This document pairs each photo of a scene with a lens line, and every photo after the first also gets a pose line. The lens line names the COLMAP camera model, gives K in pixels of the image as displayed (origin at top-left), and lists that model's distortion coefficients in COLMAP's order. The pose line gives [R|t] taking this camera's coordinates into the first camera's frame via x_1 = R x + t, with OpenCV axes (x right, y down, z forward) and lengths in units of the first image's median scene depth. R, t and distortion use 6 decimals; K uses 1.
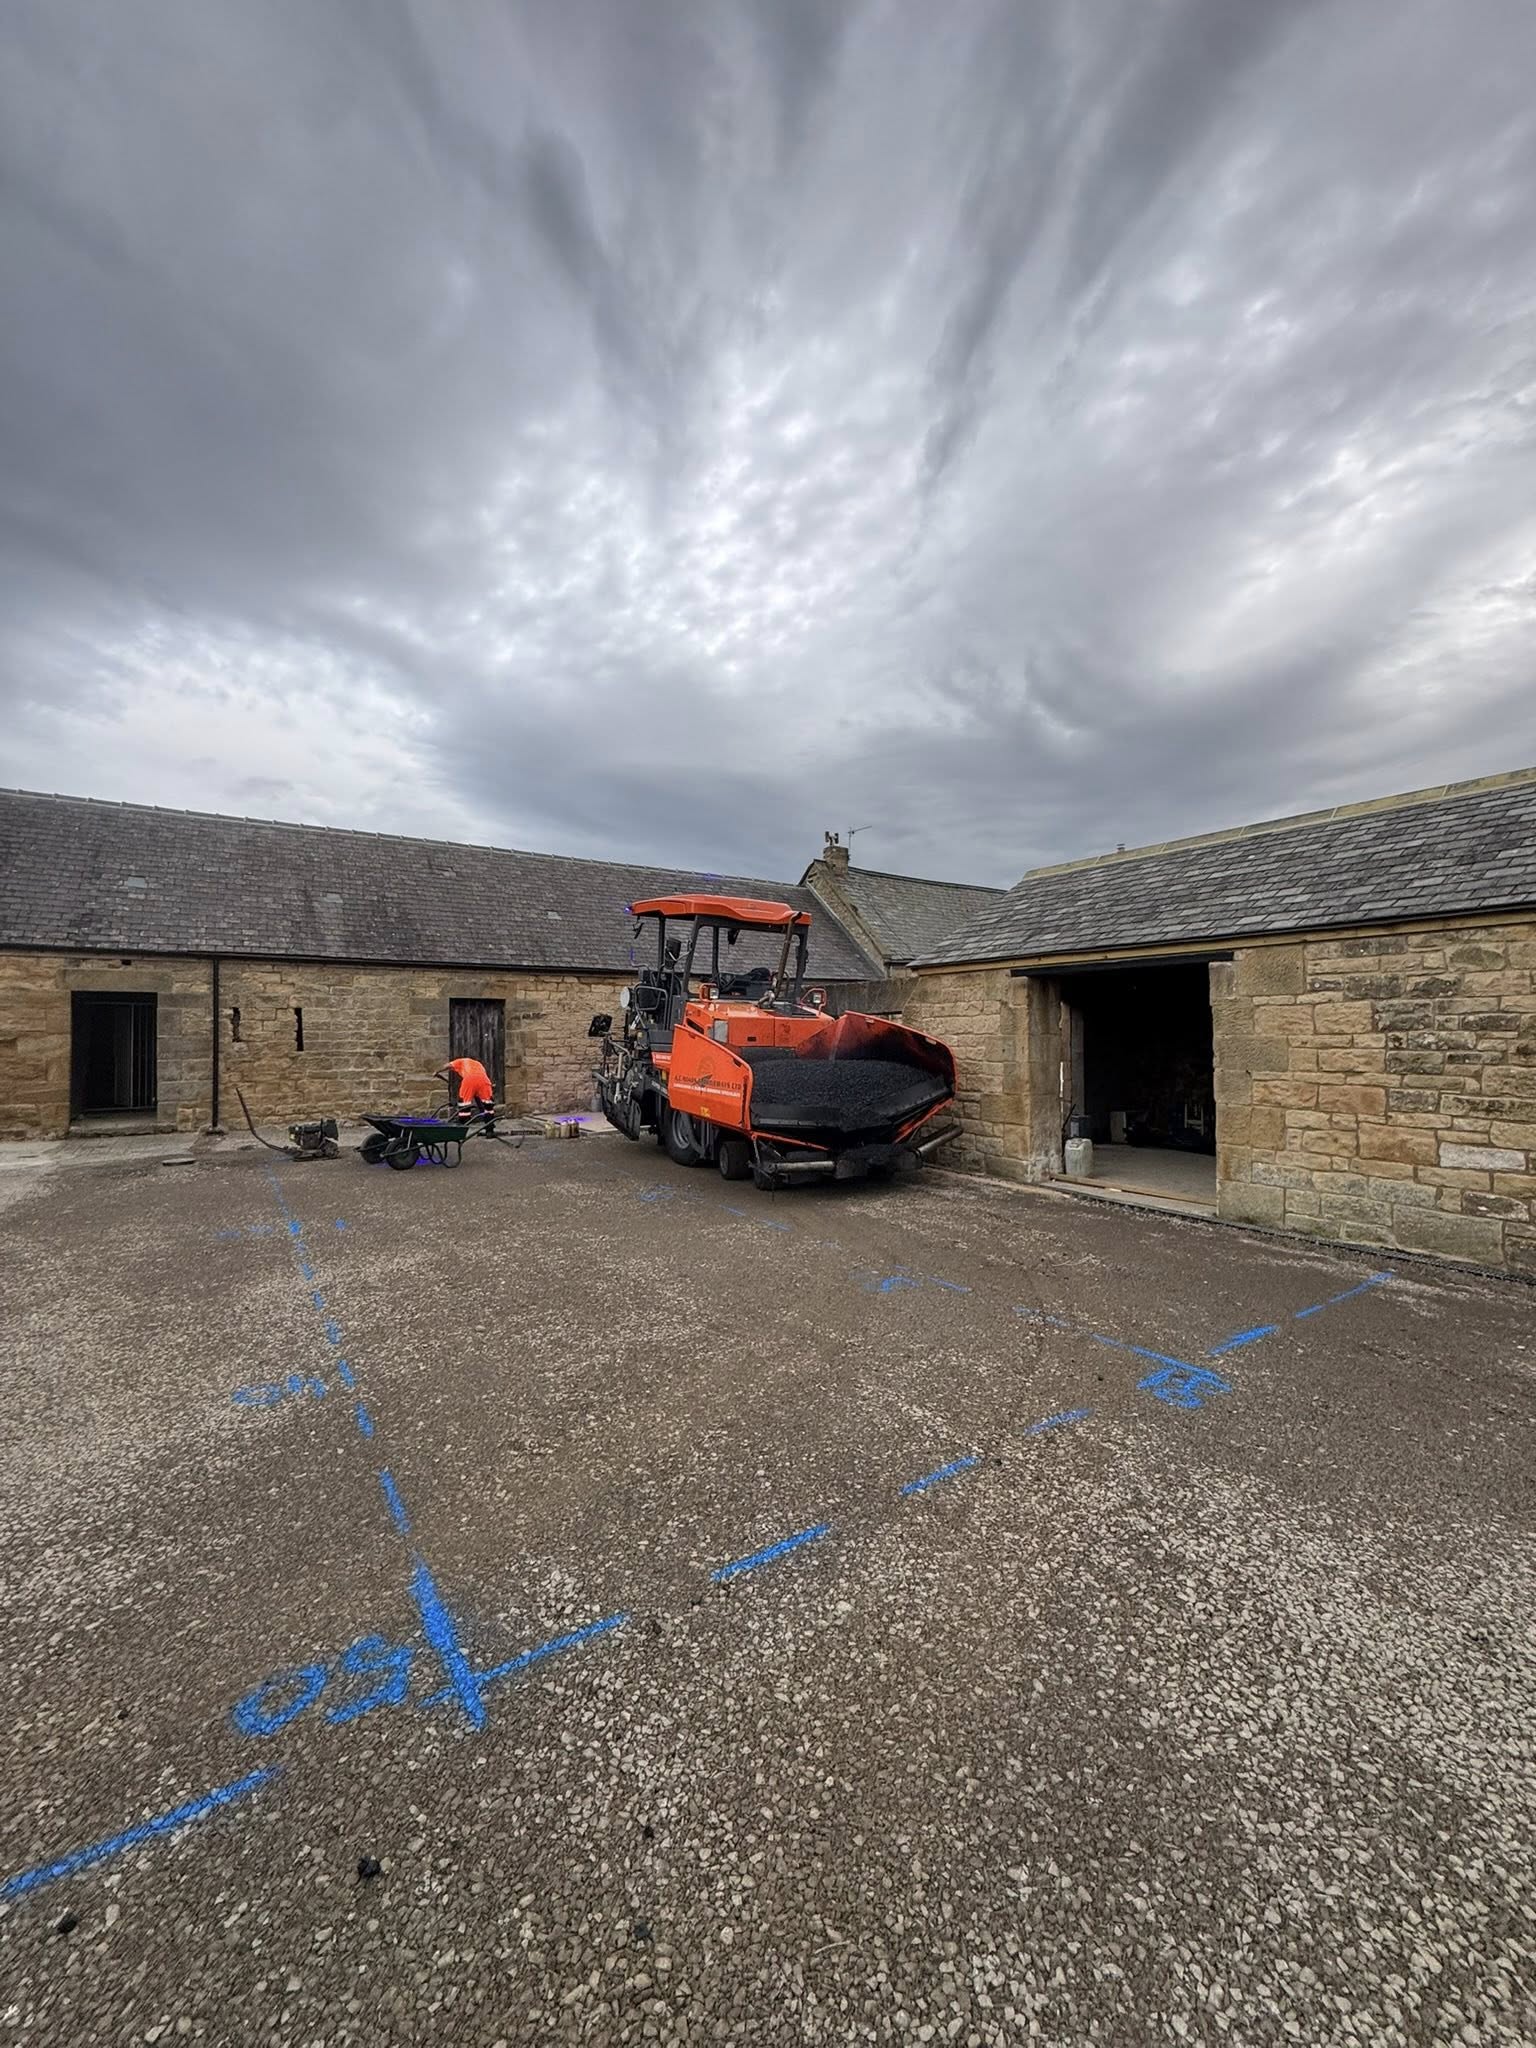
lens RADIAL K [[816.8, 0, 765.6], [0, 816.8, 1024.7], [0, 0, 1]] dist [-0.002583, 0.001725]
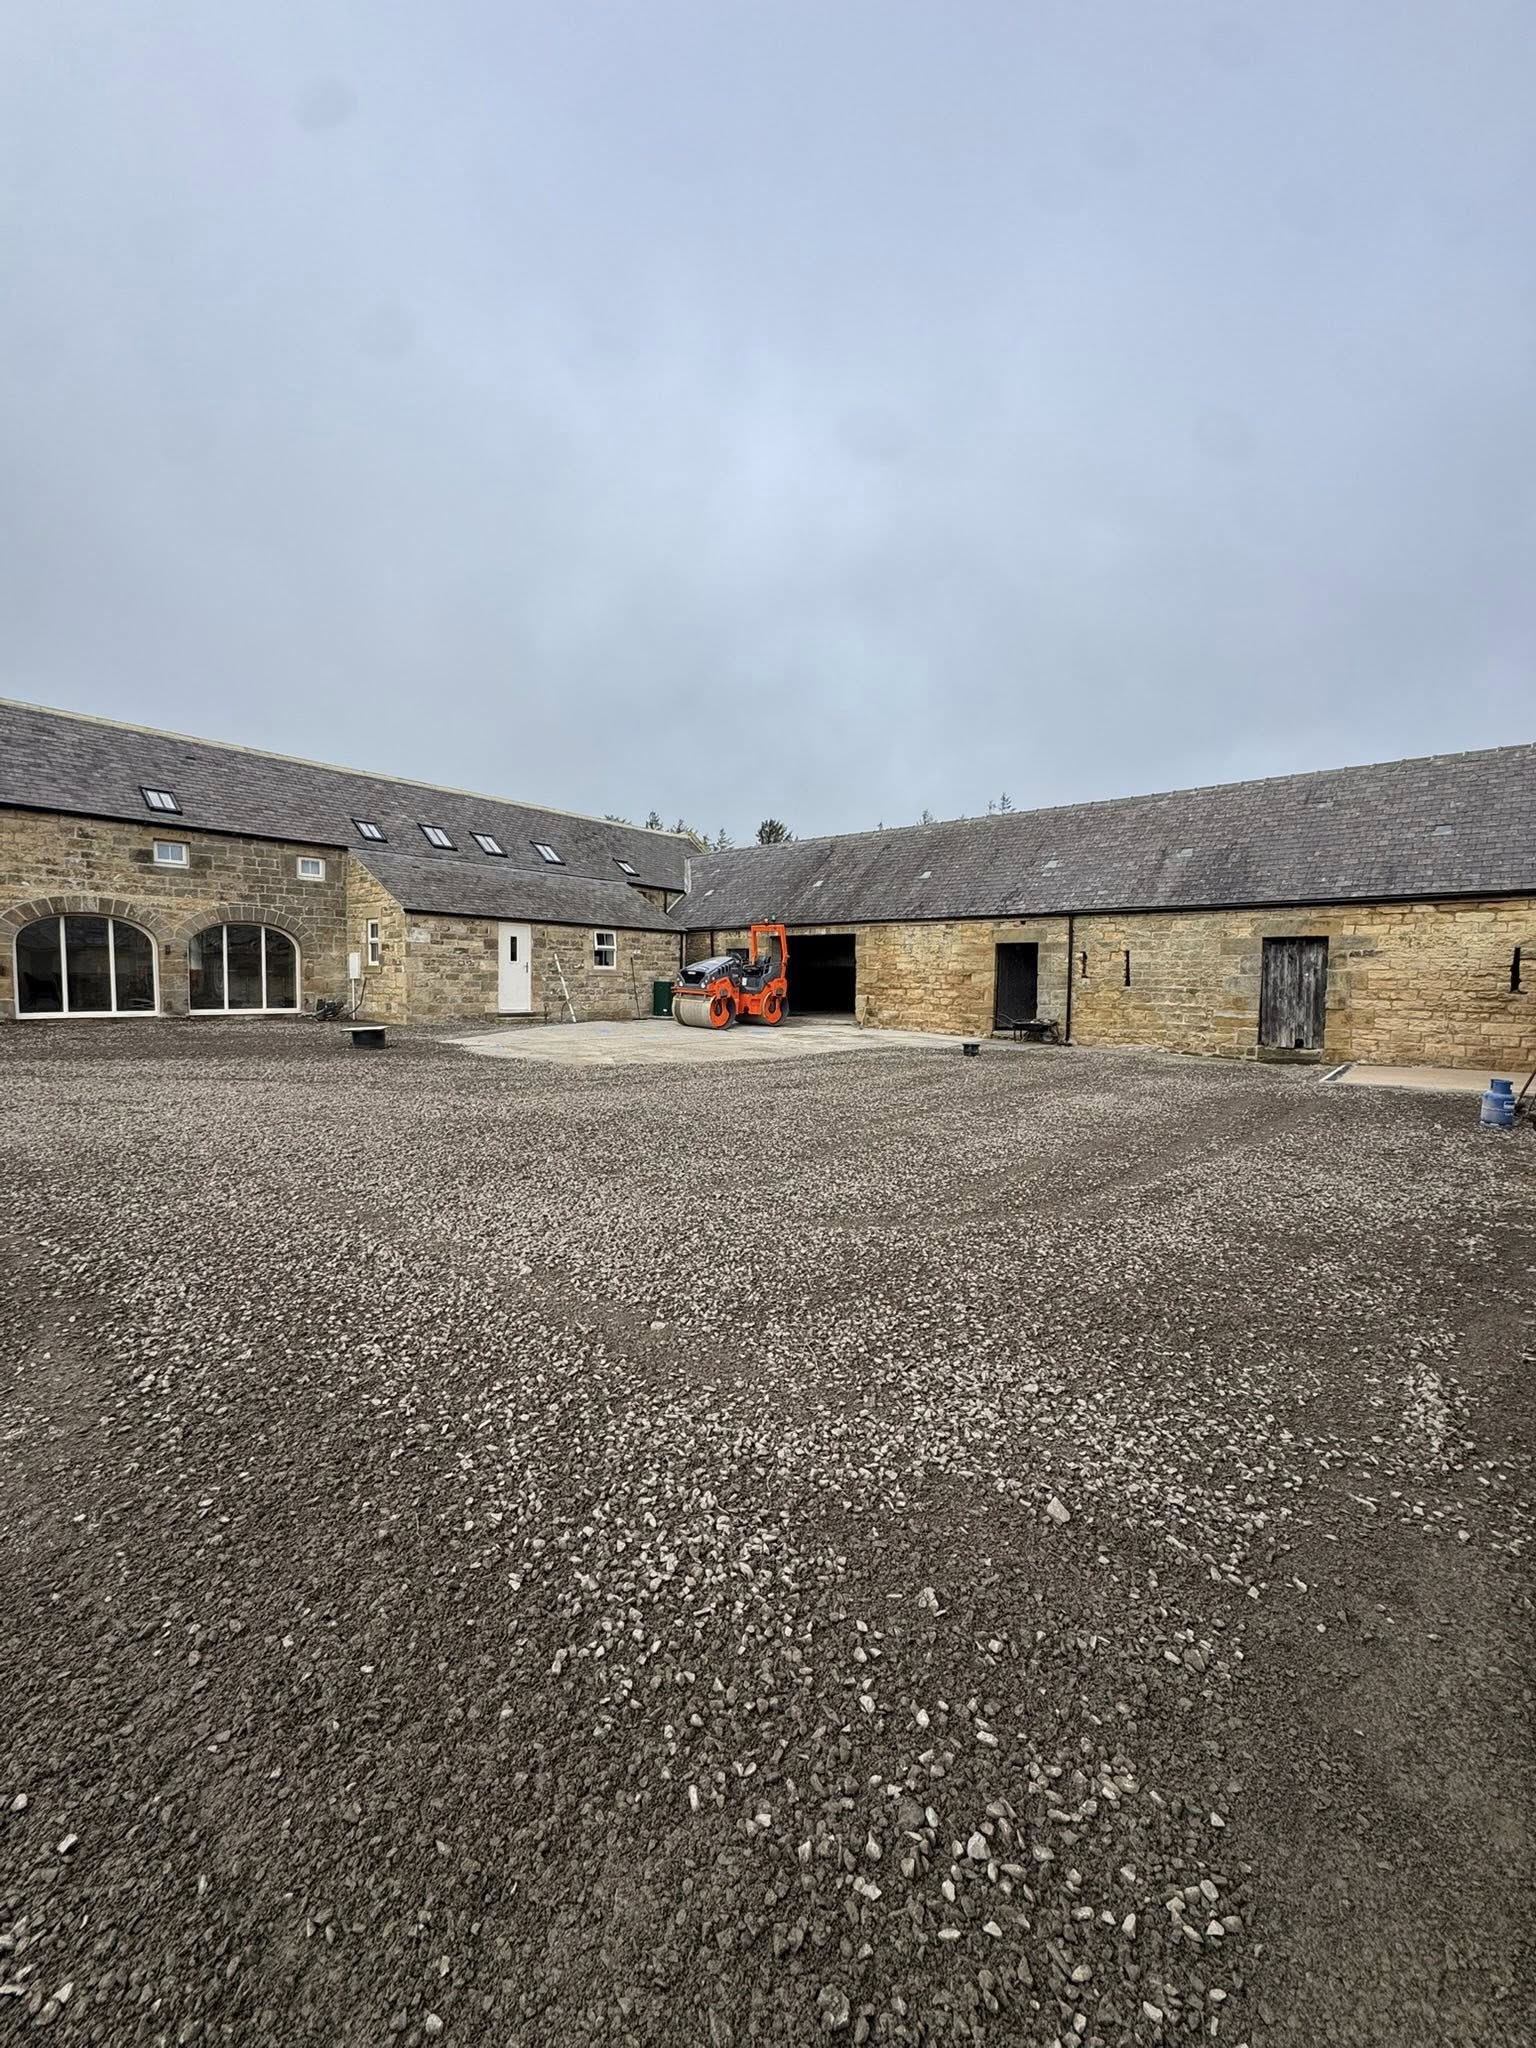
lens RADIAL K [[816.8, 0, 770.7], [0, 816.8, 1024.5], [0, 0, 1]] dist [-0.002583, 0.001725]
pose [[0.243082, 0.060618, -0.968110, 0.505229], [-0.003675, 0.998096, 0.061573, 0.016751], [0.969999, -0.011410, 0.242842, 0.189130]]
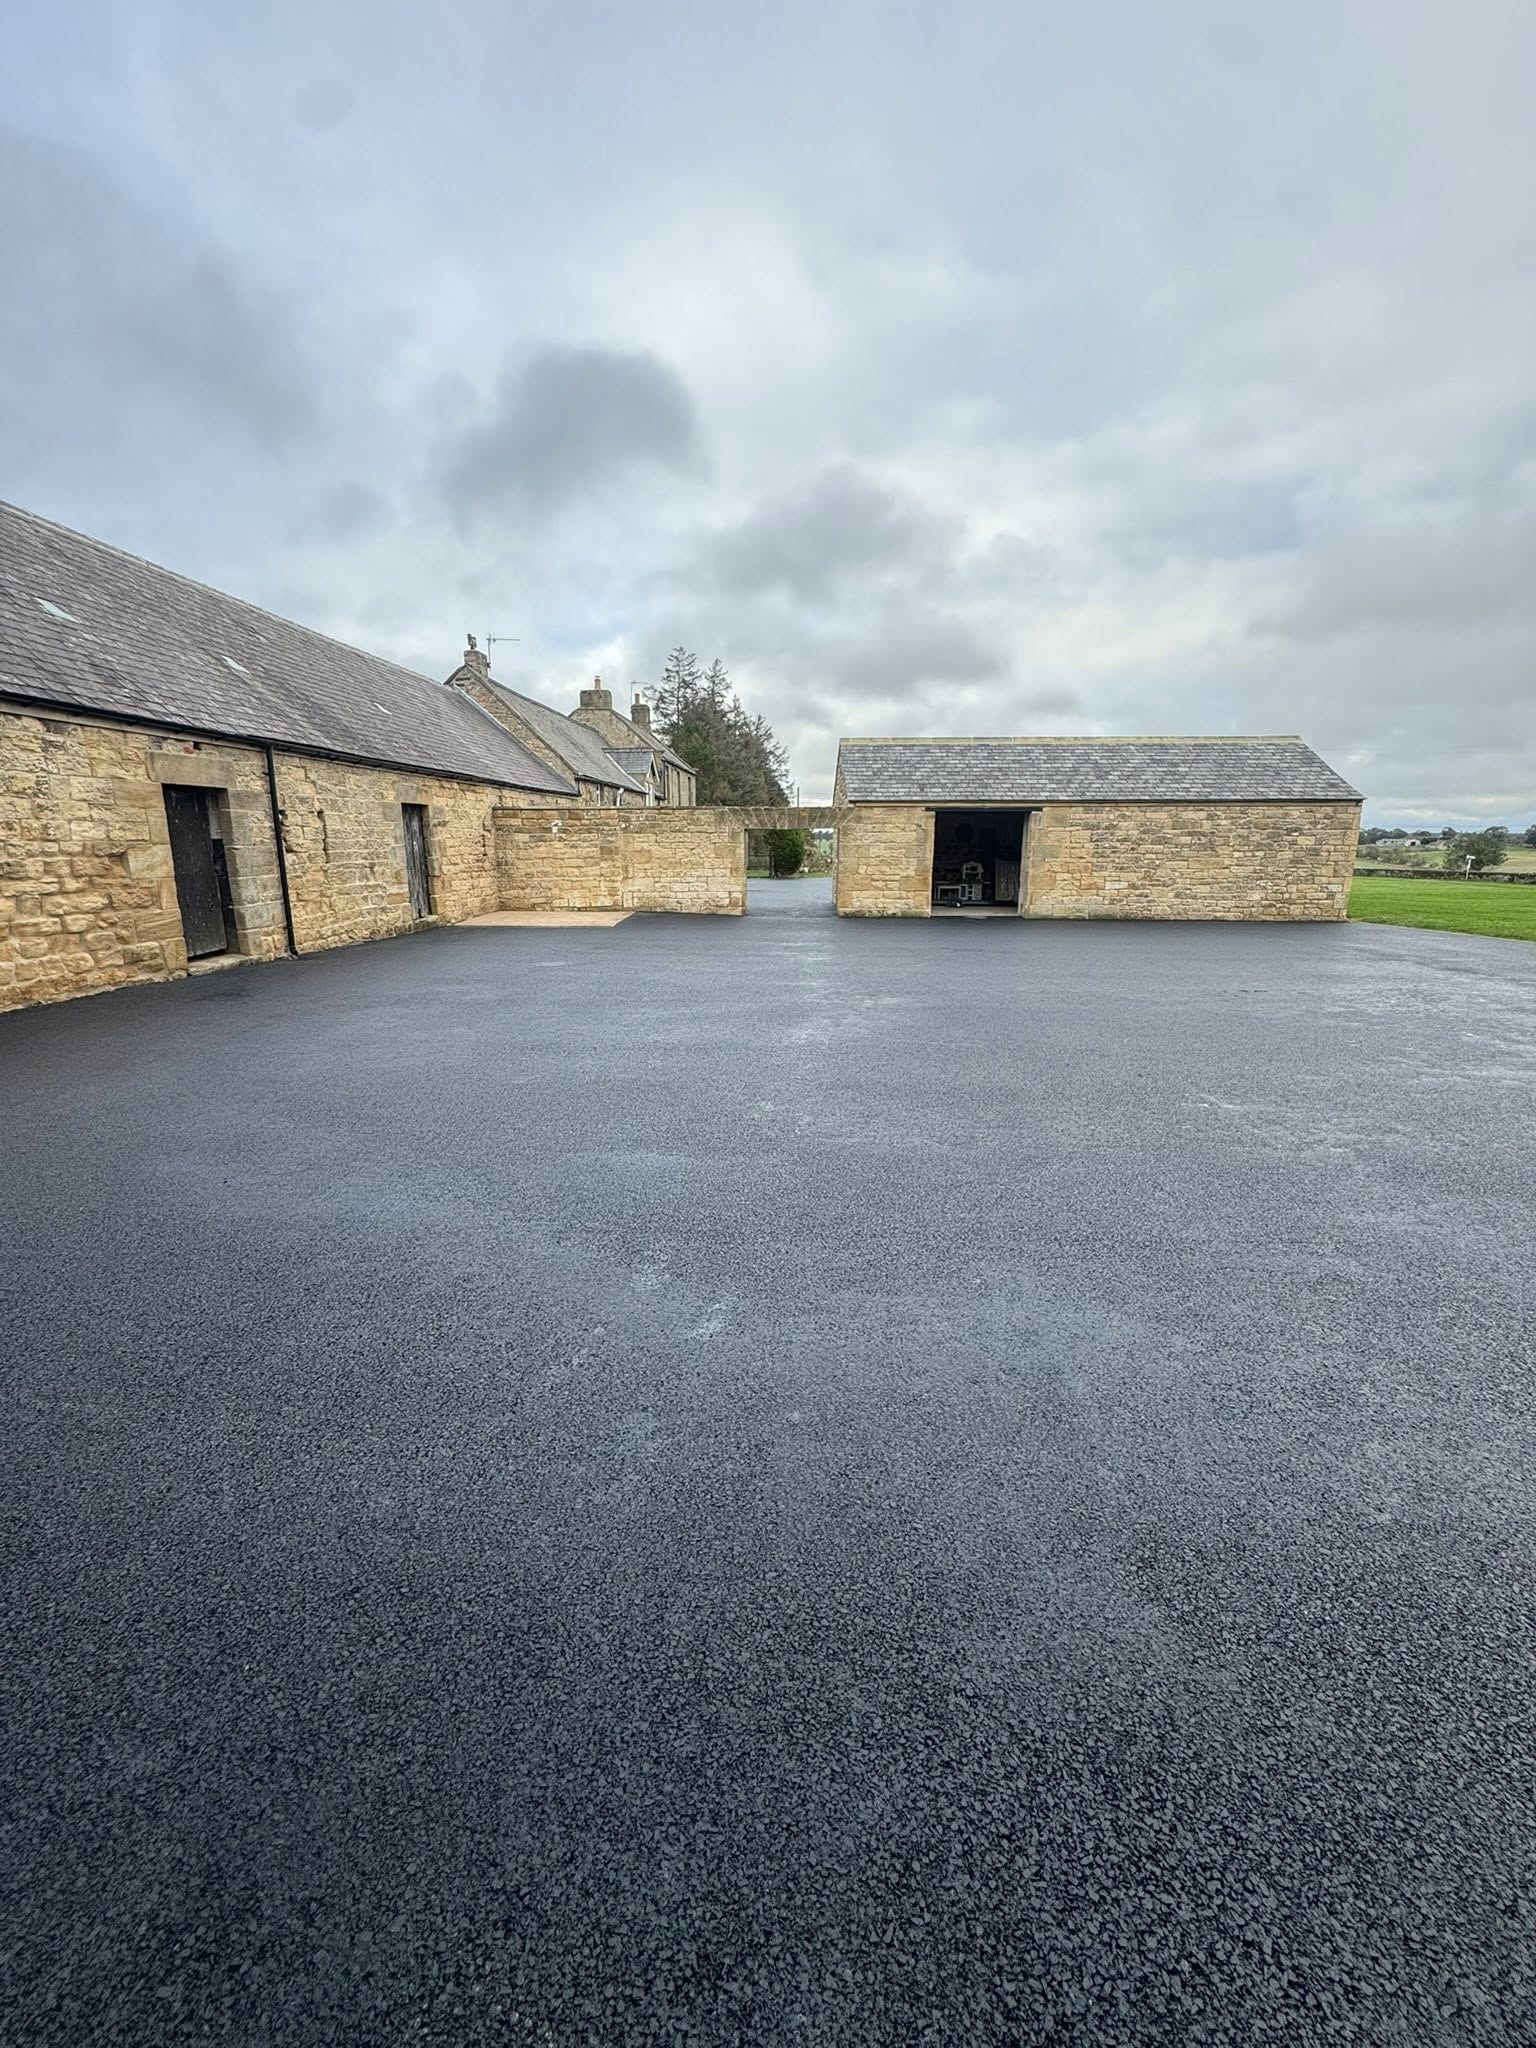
lens RADIAL K [[816.8, 0, 772.8], [0, 816.8, 1025.1], [0, 0, 1]] dist [-0.002583, 0.001725]
pose [[0.588231, -0.178089, 0.788840, -1.039803], [-0.011304, 0.973545, 0.228217, -0.003481], [-0.808614, -0.143161, 0.570656, 0.102011]]
